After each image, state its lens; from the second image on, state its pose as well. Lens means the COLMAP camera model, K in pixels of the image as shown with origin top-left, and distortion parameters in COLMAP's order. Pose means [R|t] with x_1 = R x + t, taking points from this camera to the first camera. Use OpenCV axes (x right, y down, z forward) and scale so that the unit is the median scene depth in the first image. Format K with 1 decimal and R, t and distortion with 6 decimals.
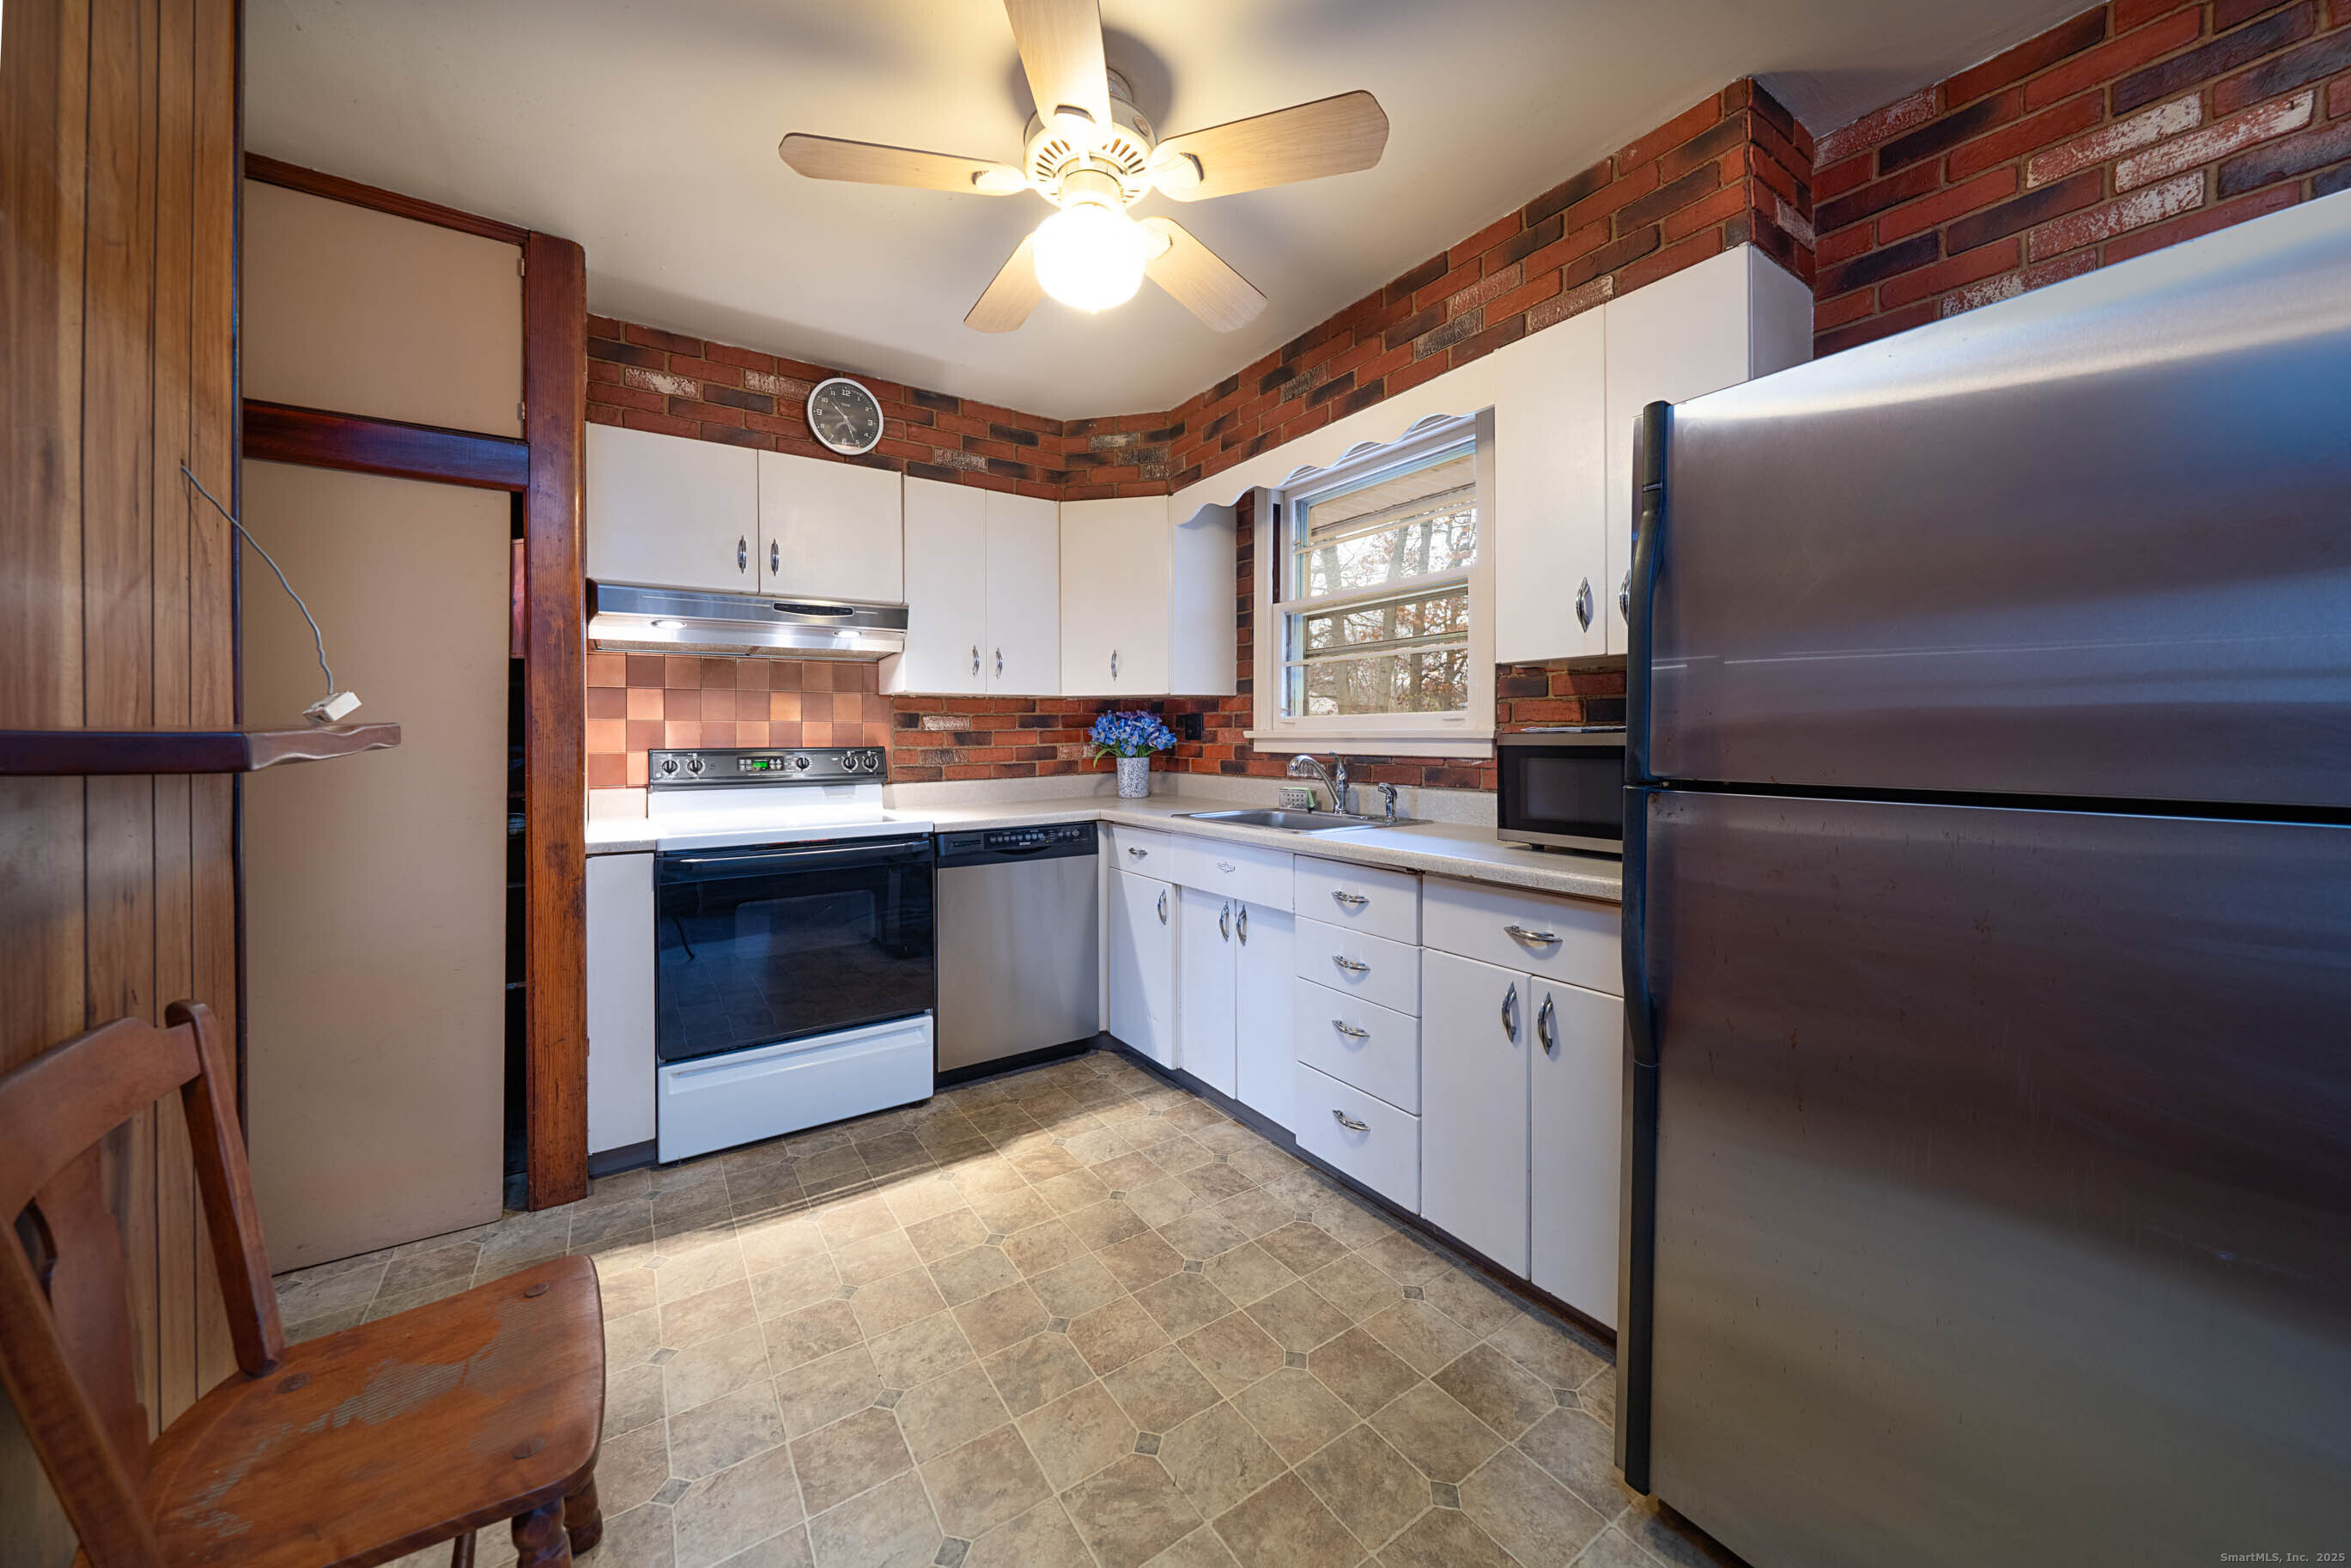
lens RADIAL K [[812.8, 0, 1163.6], [0, 812.8, 742.9], [0, 0, 1]] dist [-0.004529, -0.000001]
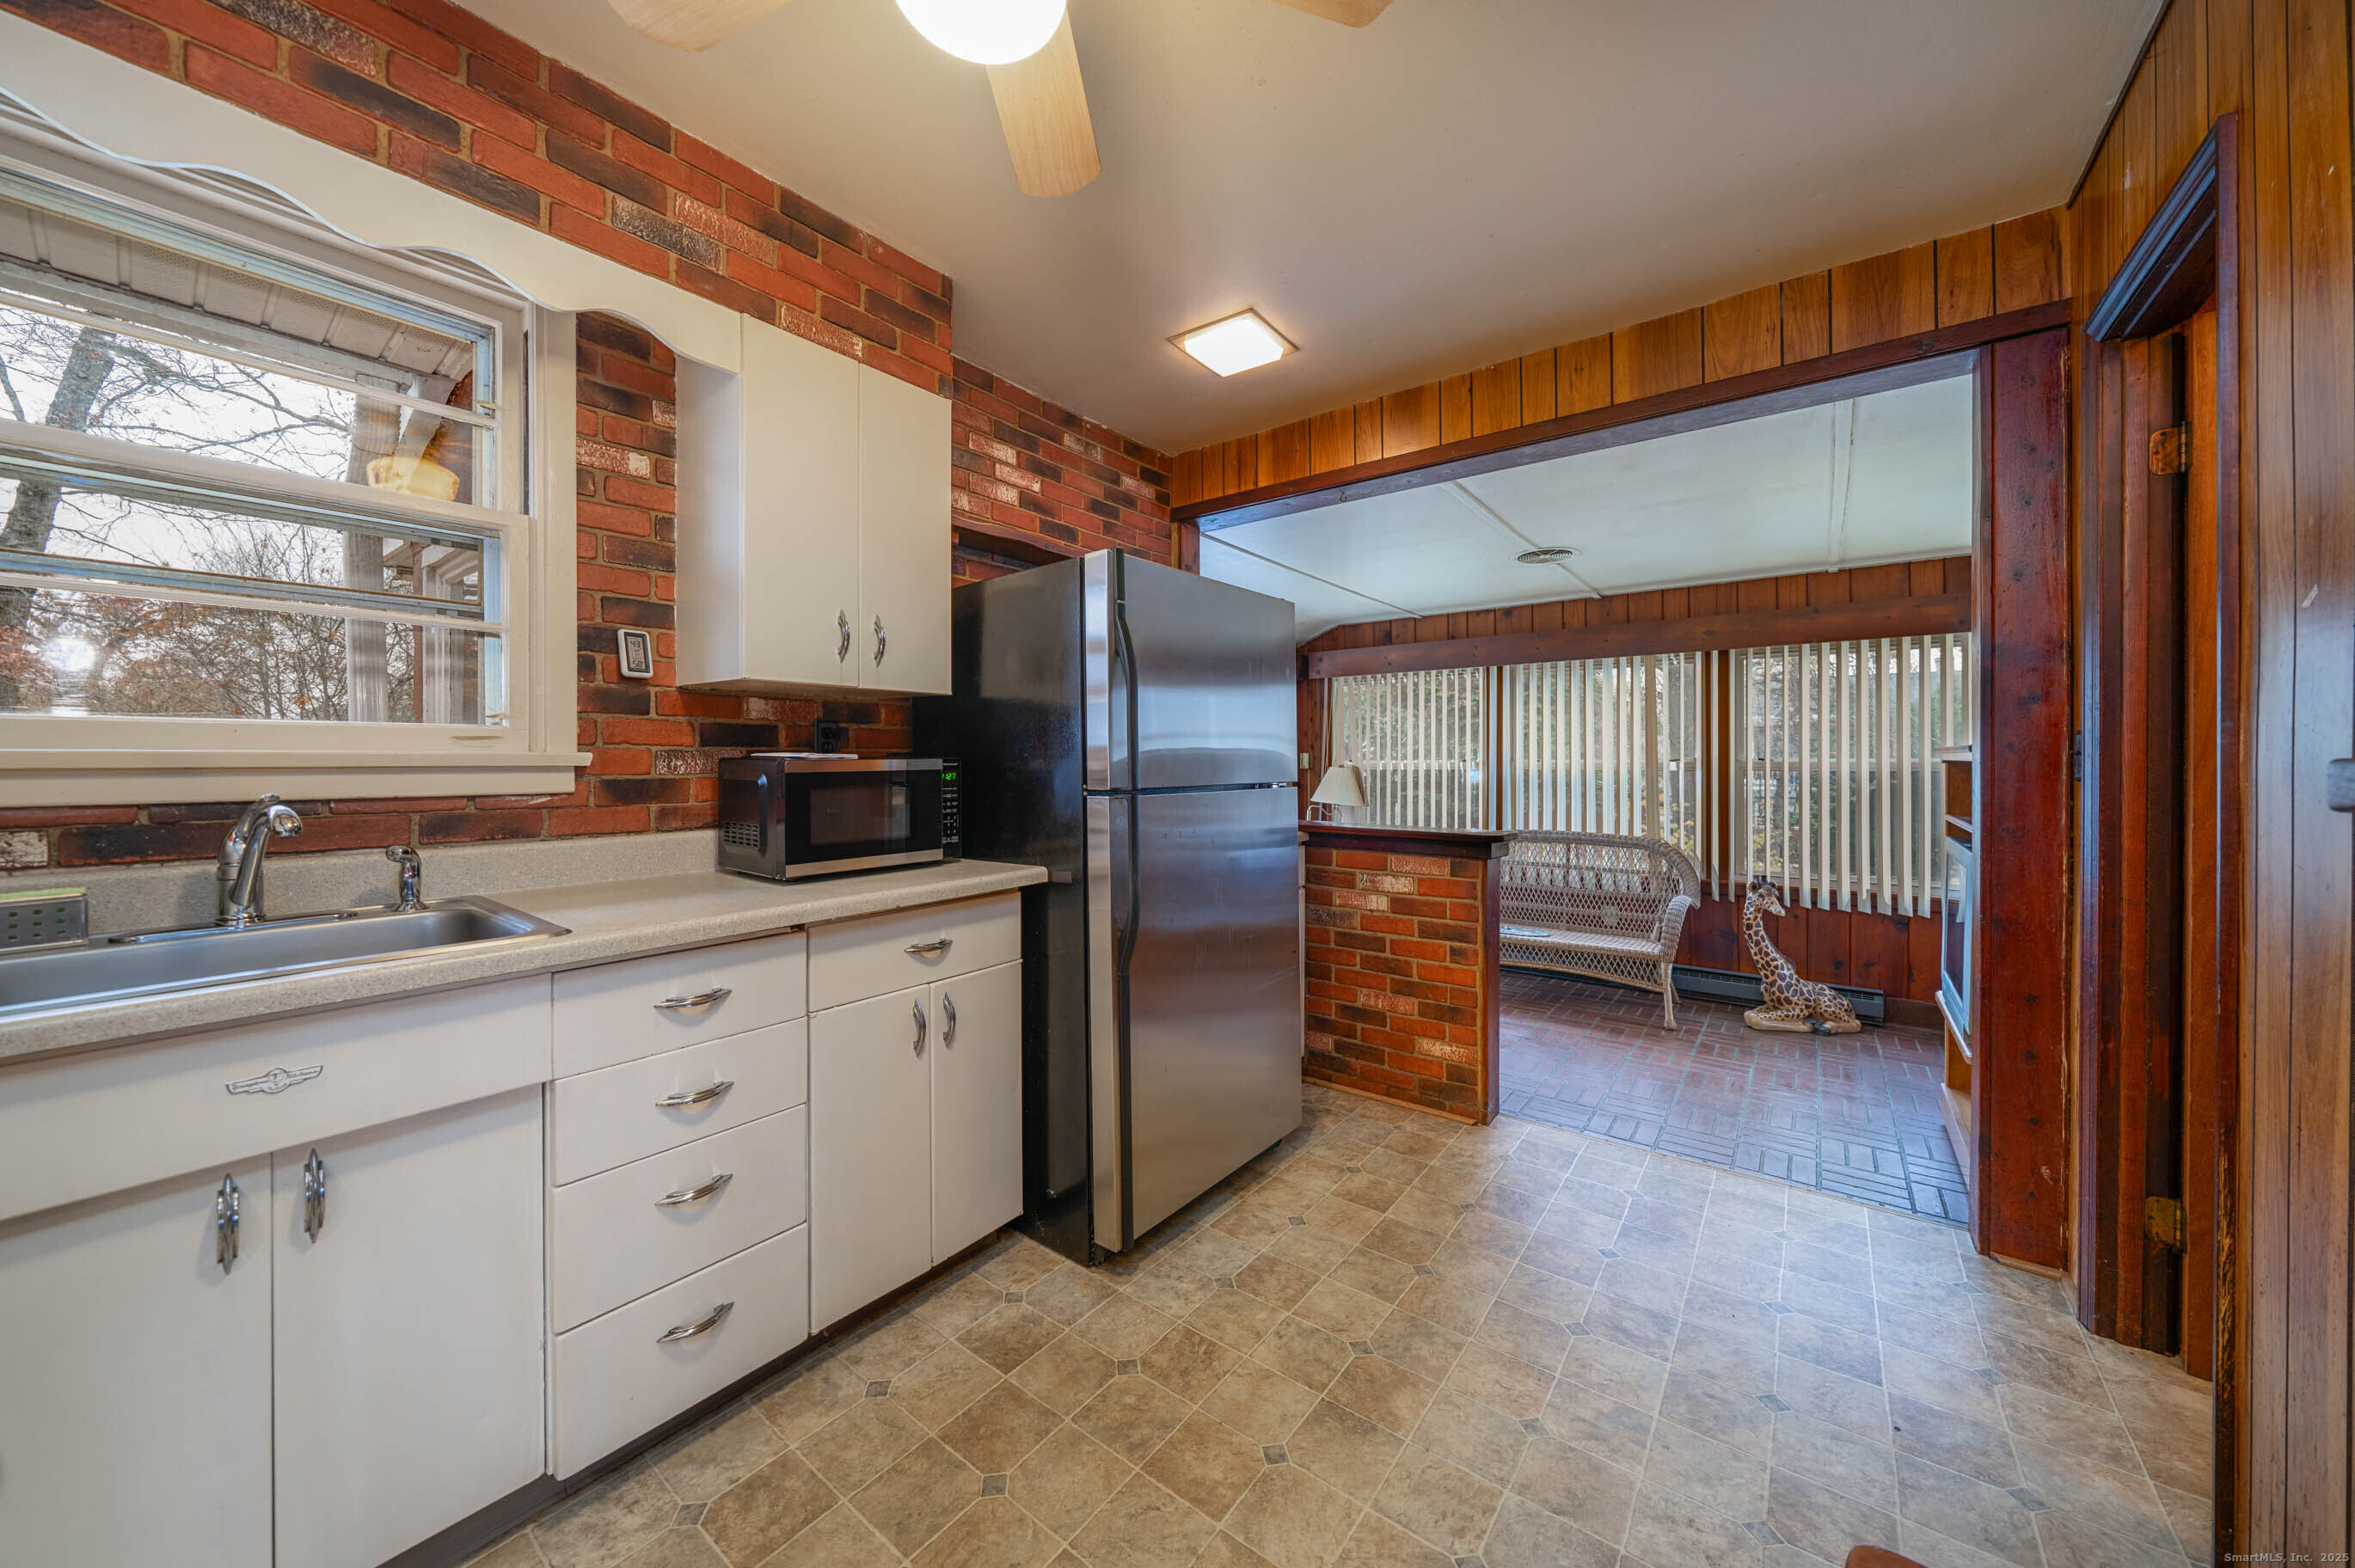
lens RADIAL K [[814.1, 0, 1180.9], [0, 814.1, 765.2], [0, 0, 1]] dist [-0.004529, -0.000001]
pose [[-0.310784, -0.006875, 0.950456, -0.468635], [0.007225, 0.999928, 0.009596, -0.009054], [-0.950453, 0.009849, -0.310712, 0.702431]]
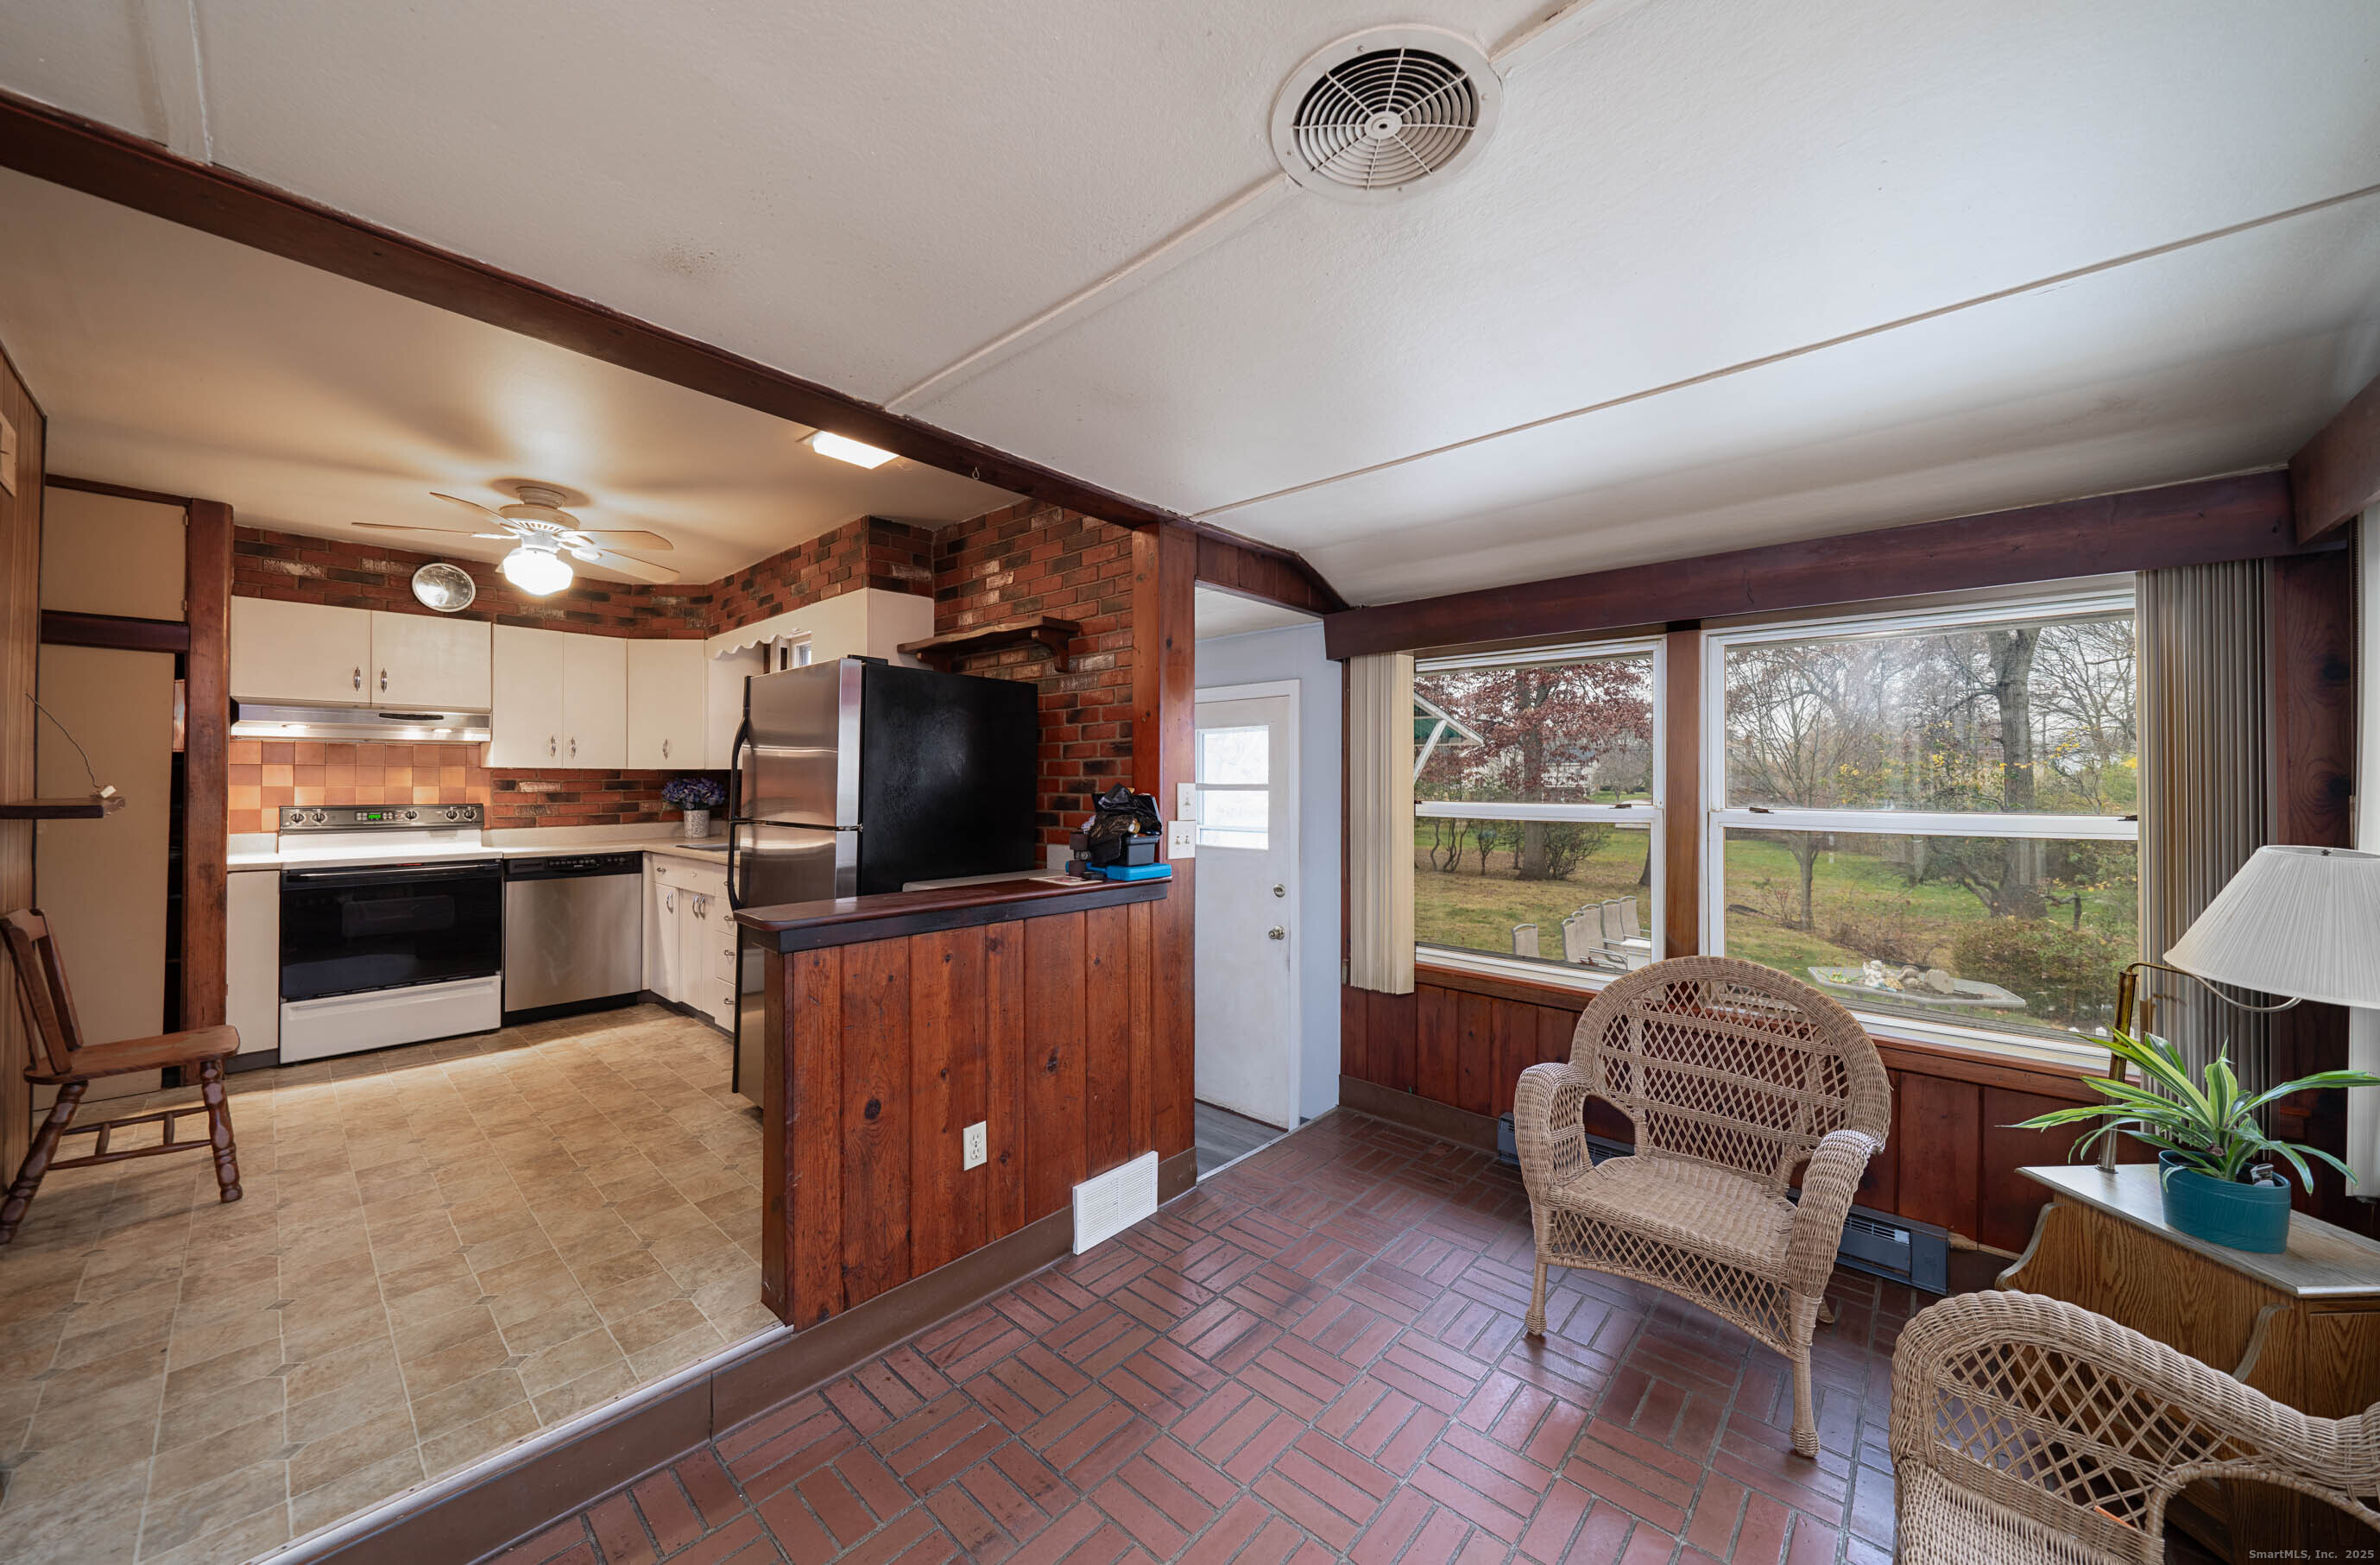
lens RADIAL K [[822.7, 0, 1189.1], [0, 822.7, 783.2], [0, 0, 1]] dist [-0.004529, -0.000001]
pose [[0.967448, 0.005715, 0.253007, 0.680659], [-0.002621, 0.999918, -0.012563, -0.022229], [-0.253058, 0.011491, 0.967383, -0.993925]]
